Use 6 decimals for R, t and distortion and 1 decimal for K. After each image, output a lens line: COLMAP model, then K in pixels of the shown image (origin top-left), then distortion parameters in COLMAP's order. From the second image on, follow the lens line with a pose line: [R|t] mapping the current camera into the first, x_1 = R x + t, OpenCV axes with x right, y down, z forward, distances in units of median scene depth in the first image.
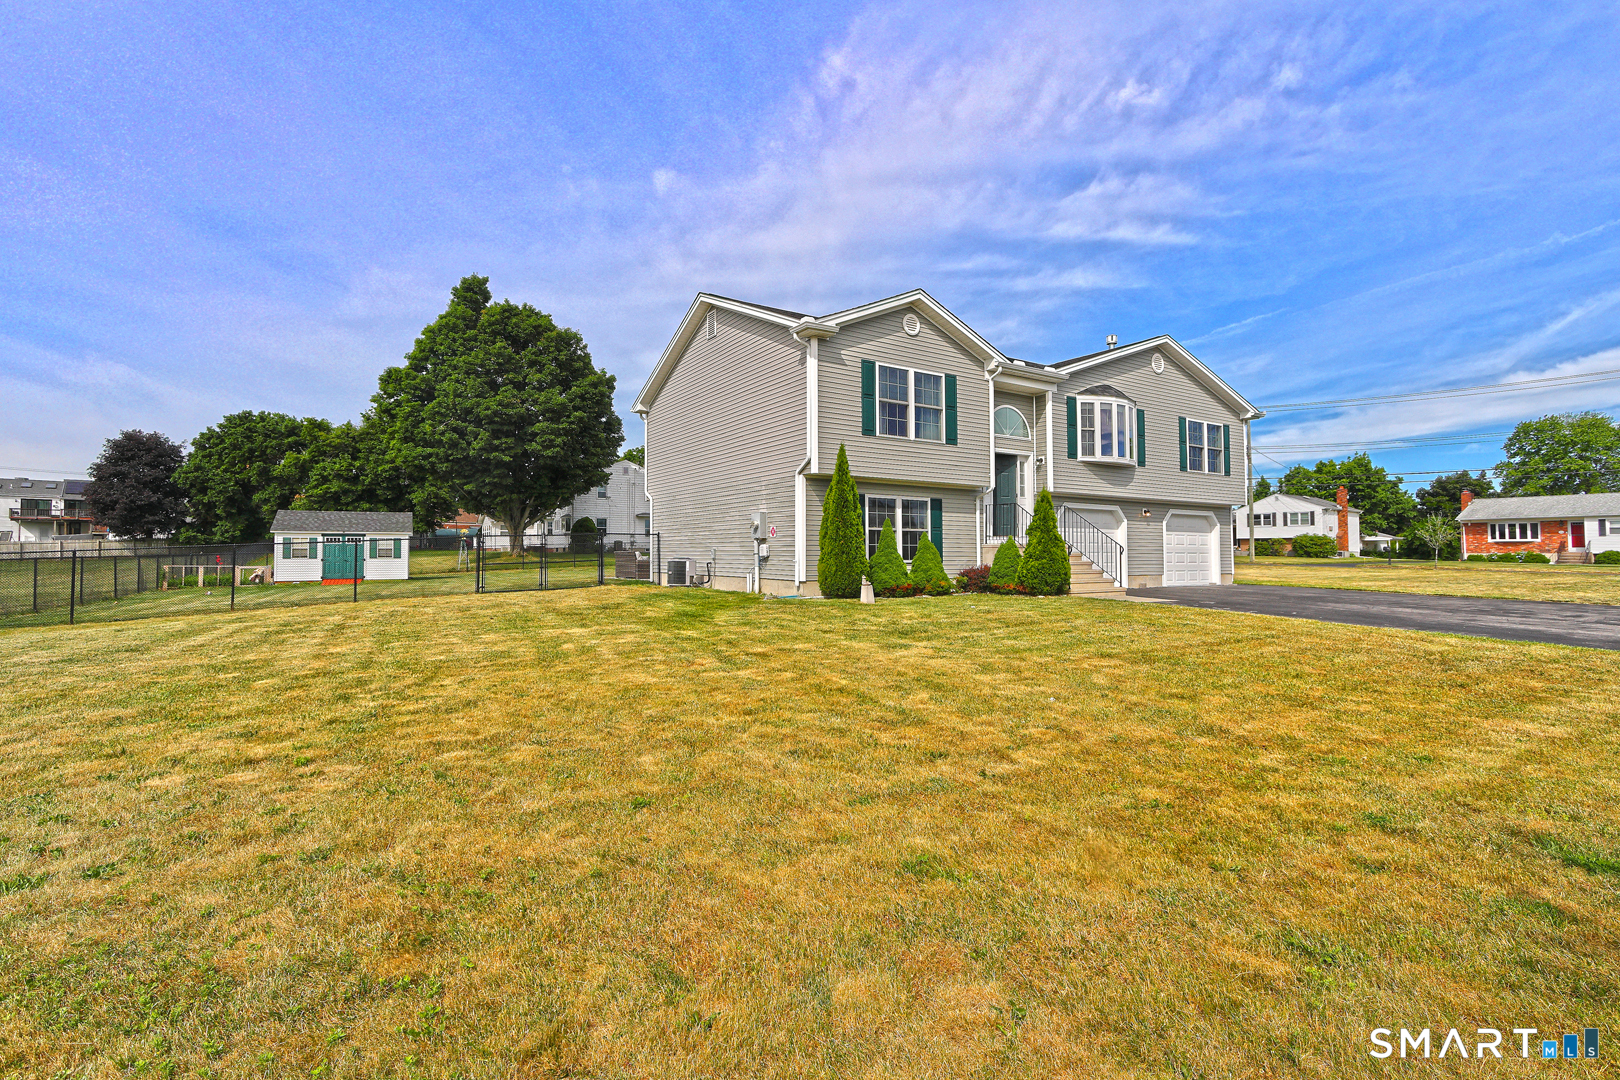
lens RADIAL K [[759.8, 0, 801.9], [0, 759.8, 529.4], [0, 0, 1]] dist [-0.006736, 0.000318]
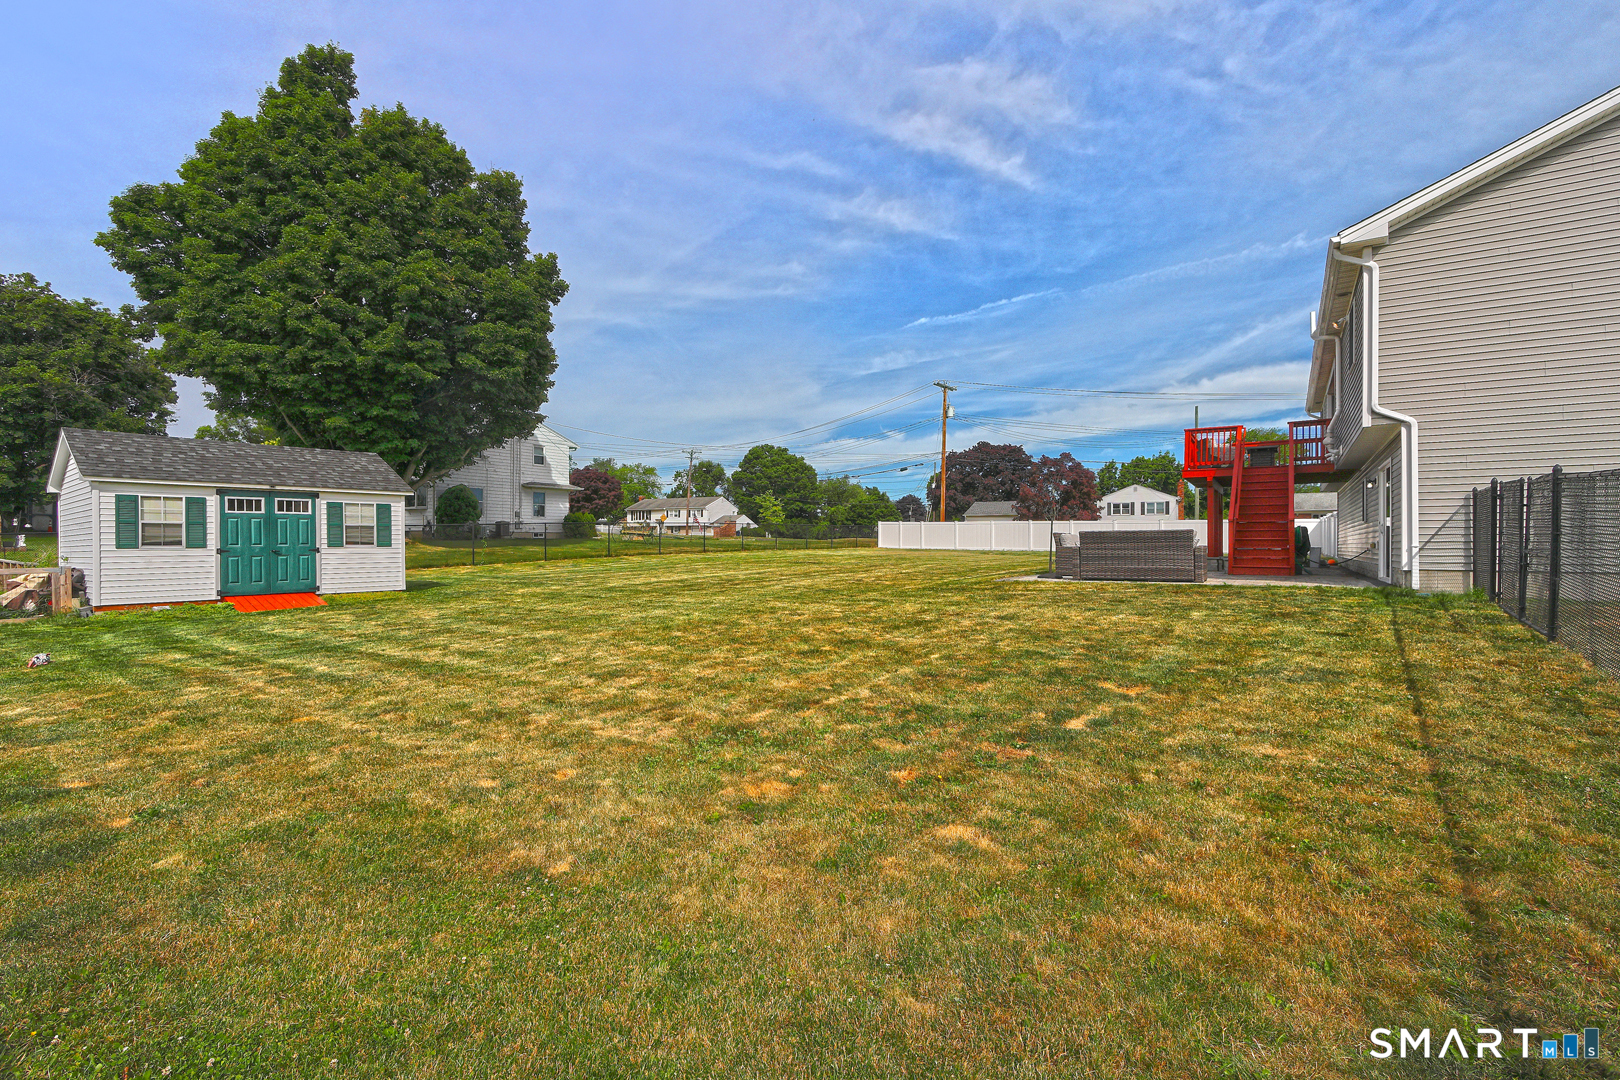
lens RADIAL K [[759.8, 0, 739.9], [0, 759.8, 548.9], [0, 0, 1]] dist [-0.006736, 0.000318]
pose [[0.907514, -0.004070, 0.420003, -0.415895], [-0.011940, 0.999299, 0.035482, 0.015871], [-0.419853, -0.037216, 0.906829, 0.368122]]
